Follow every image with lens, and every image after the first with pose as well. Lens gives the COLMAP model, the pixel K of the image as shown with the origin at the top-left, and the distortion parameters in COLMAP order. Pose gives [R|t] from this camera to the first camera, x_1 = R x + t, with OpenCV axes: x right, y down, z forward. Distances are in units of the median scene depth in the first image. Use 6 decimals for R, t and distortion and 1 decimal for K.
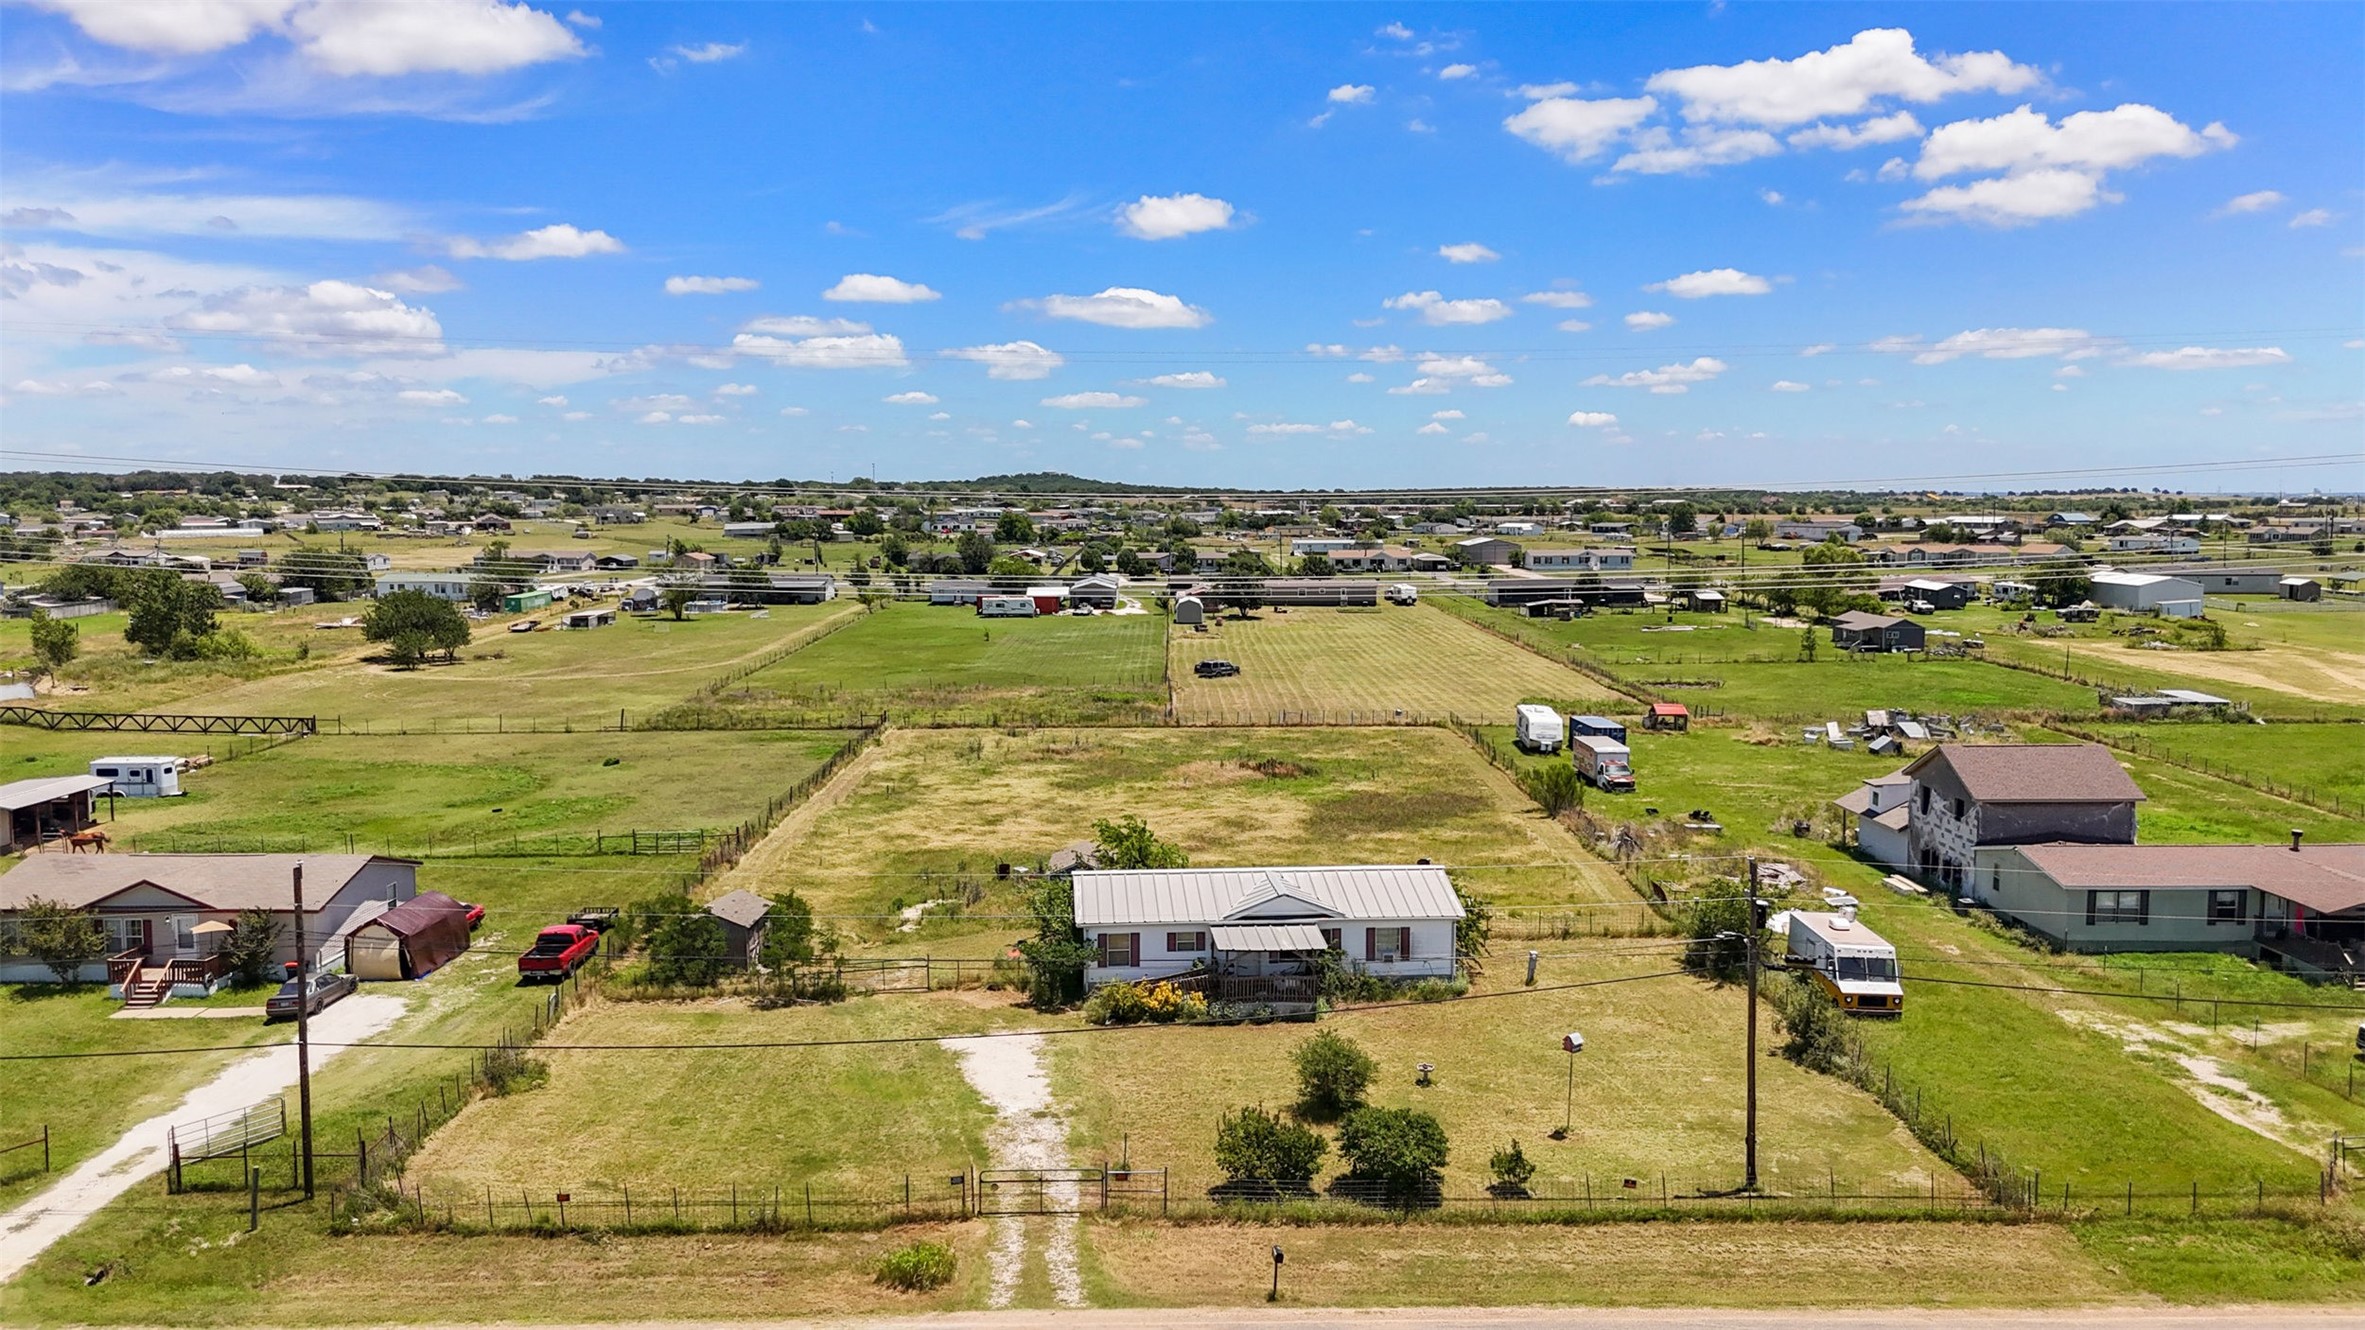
lens RADIAL K [[1756.8, 0, 1182.5], [0, 1756.8, 665.0], [0, 0, 1]] dist [0.046102, -0.001572]
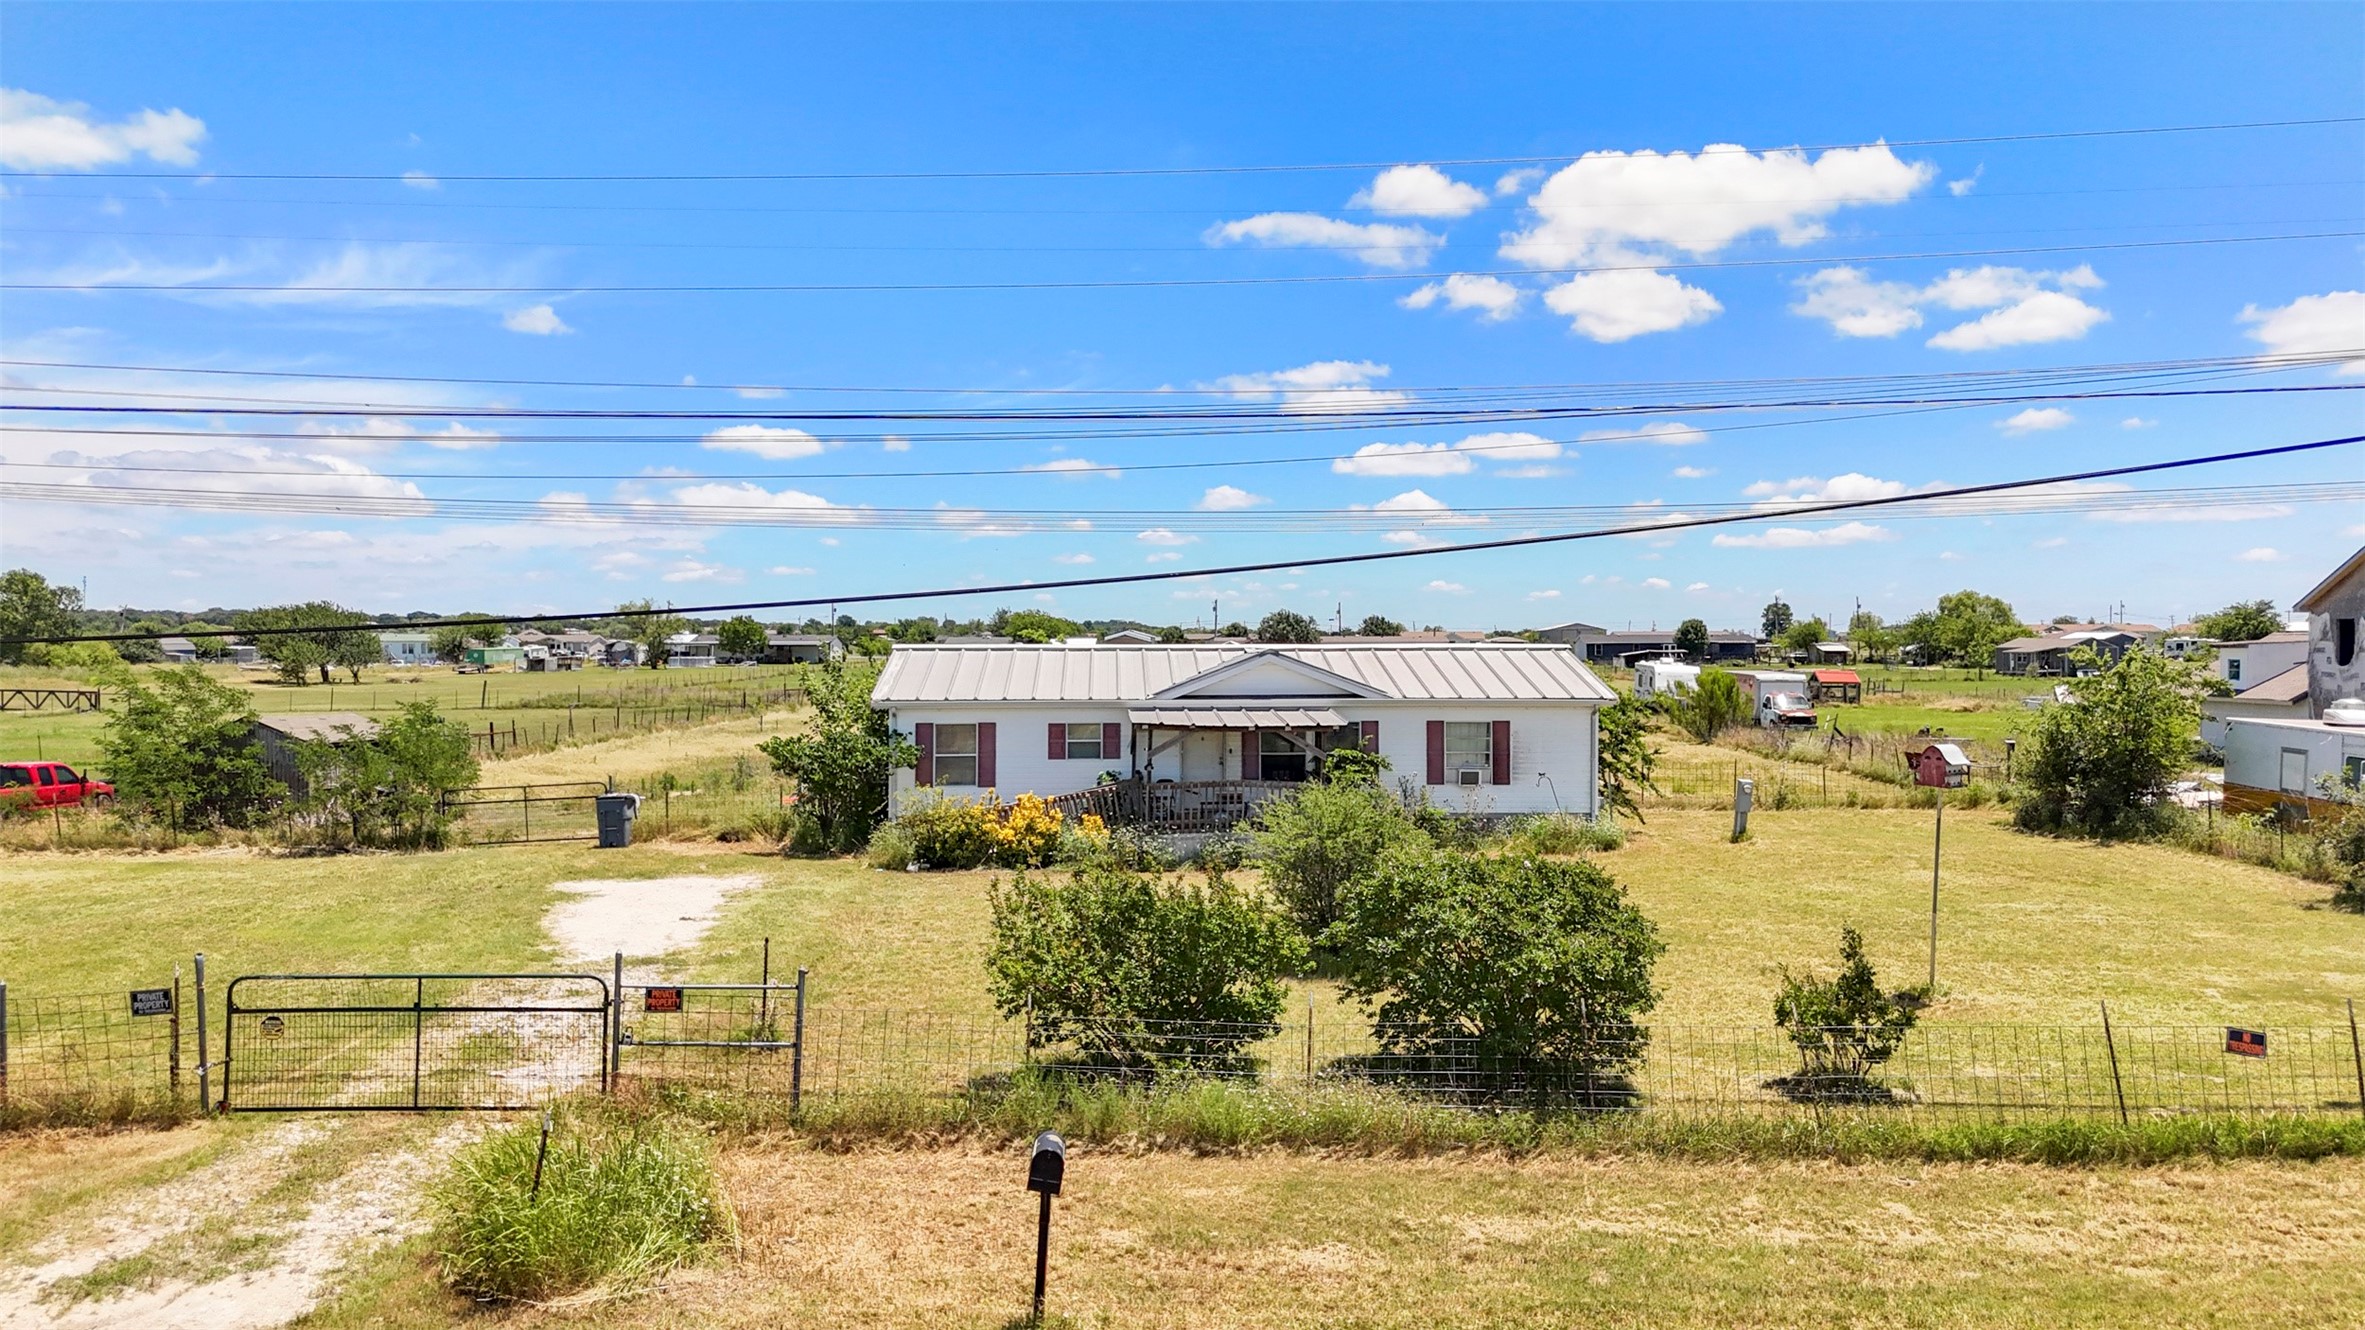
lens RADIAL K [[1738.1, 0, 1179.9], [0, 1738.1, 628.5], [0, 0, 1]] dist [0.037592, -0.002605]
pose [[0.999074, -0.001907, -0.042988, 0.053585], [-0.003073, 0.993303, -0.115495, 0.184562], [0.042920, 0.115520, 0.992377, 0.479636]]
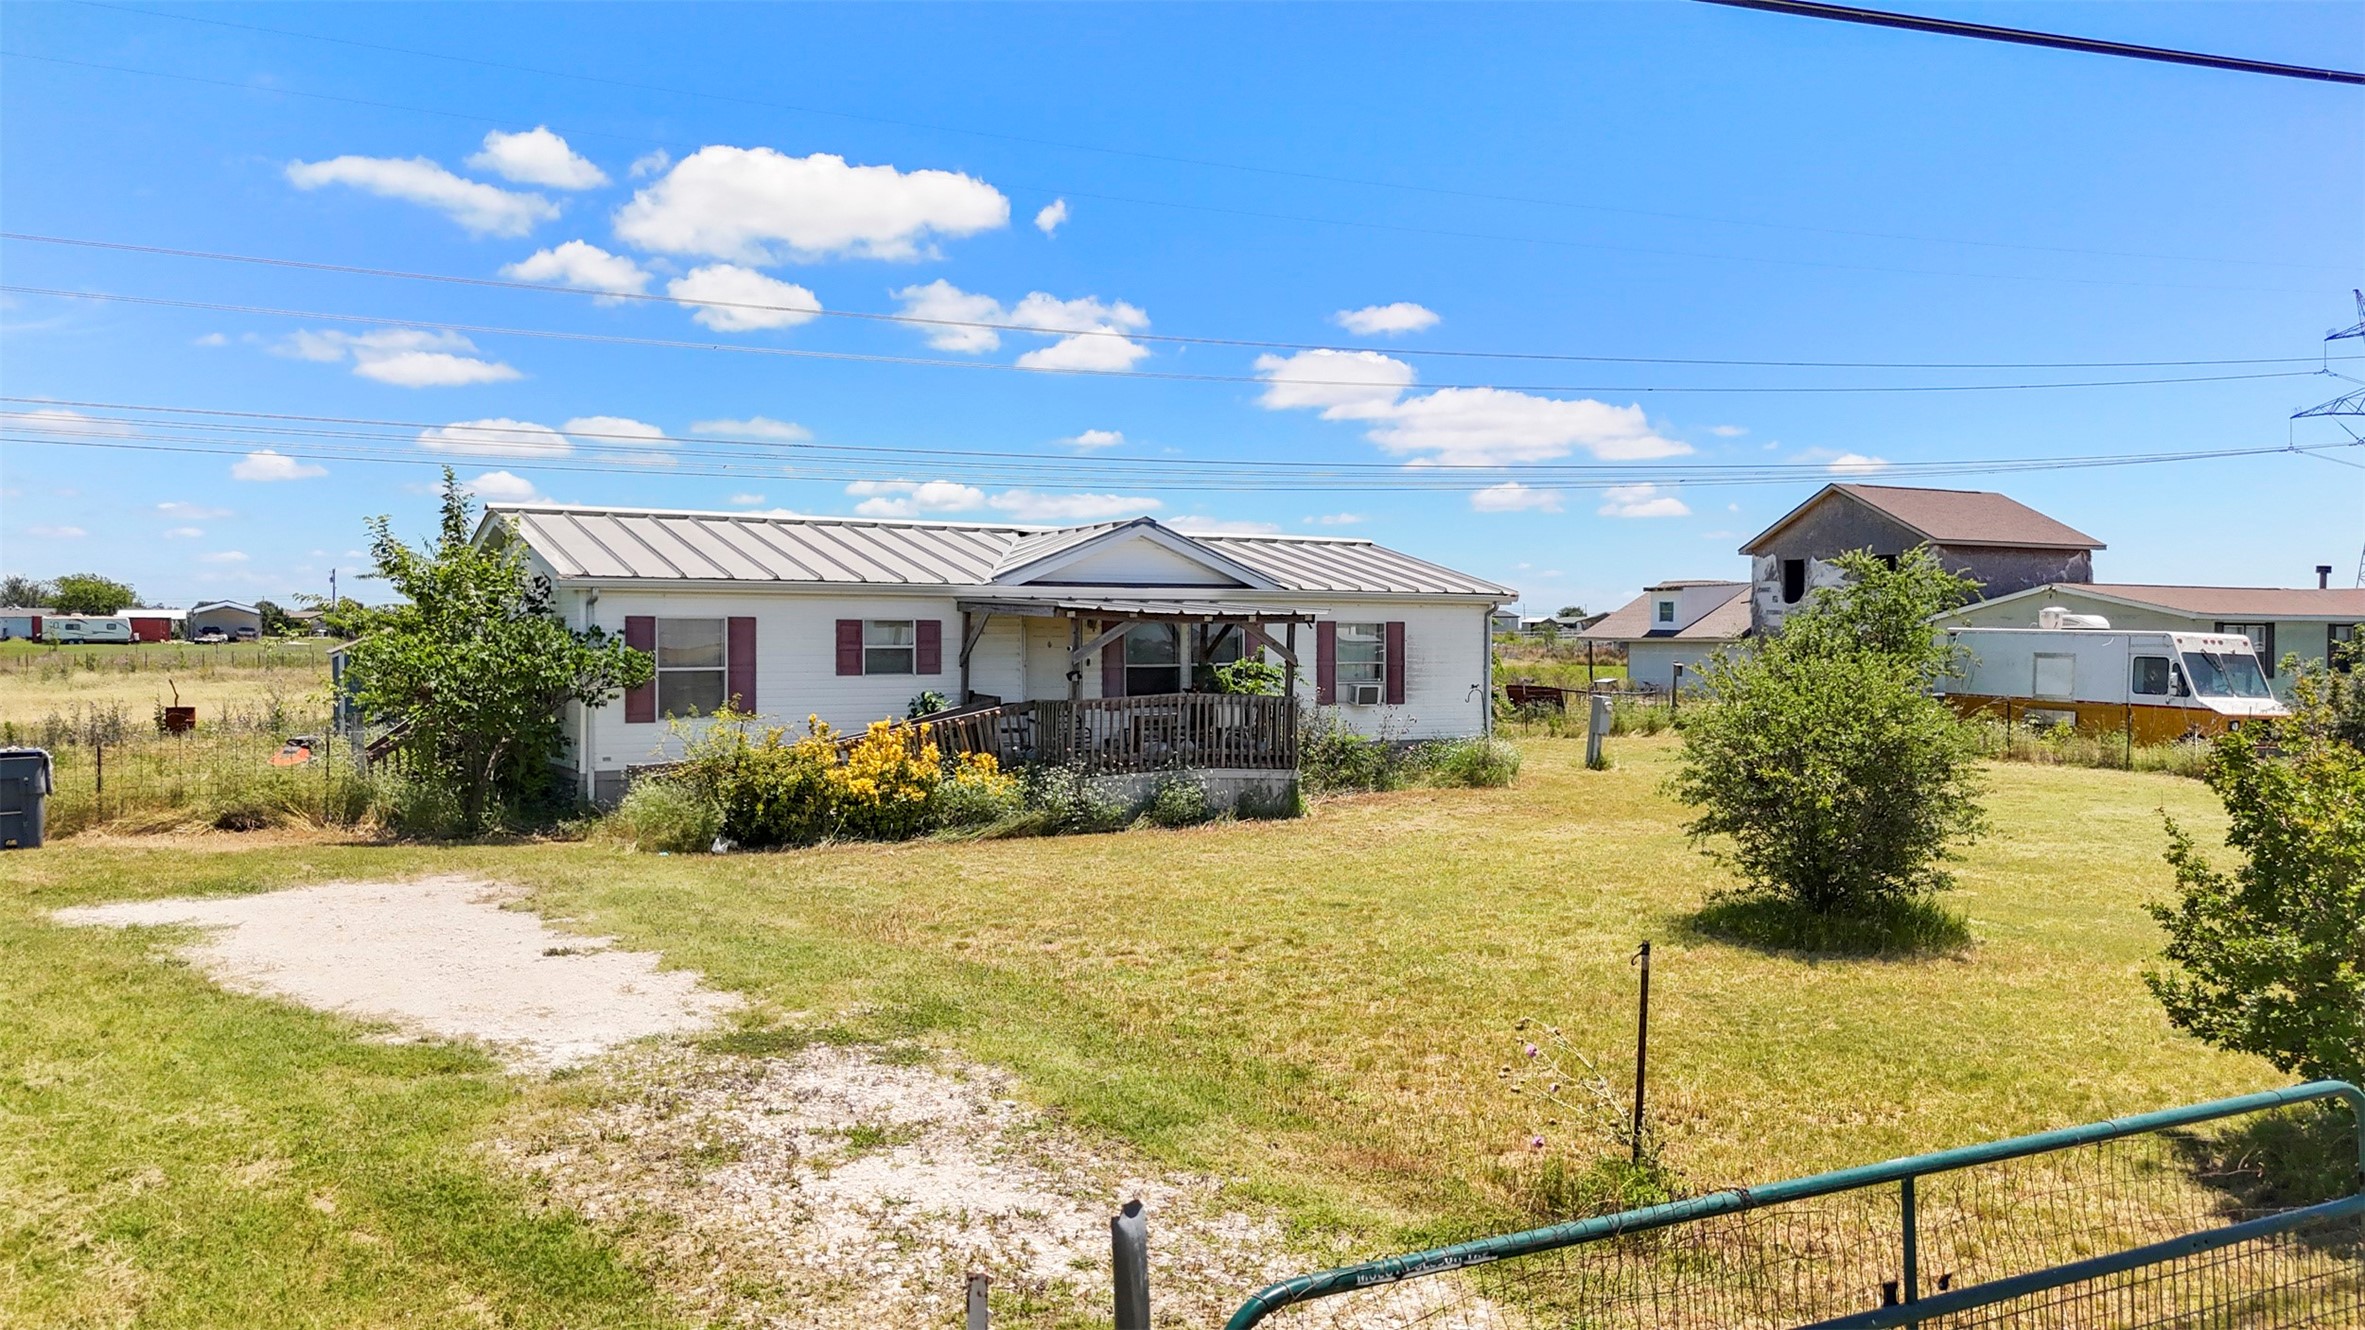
lens RADIAL K [[1719.4, 0, 1171.7], [0, 1719.4, 613.4], [0, 0, 1]] dist [0.050780, 0.000774]
pose [[0.897608, 0.007988, 0.440723, -0.097552], [0.044756, 0.993017, -0.109152, 0.191034], [-0.438517, 0.117701, 0.890982, 0.672828]]
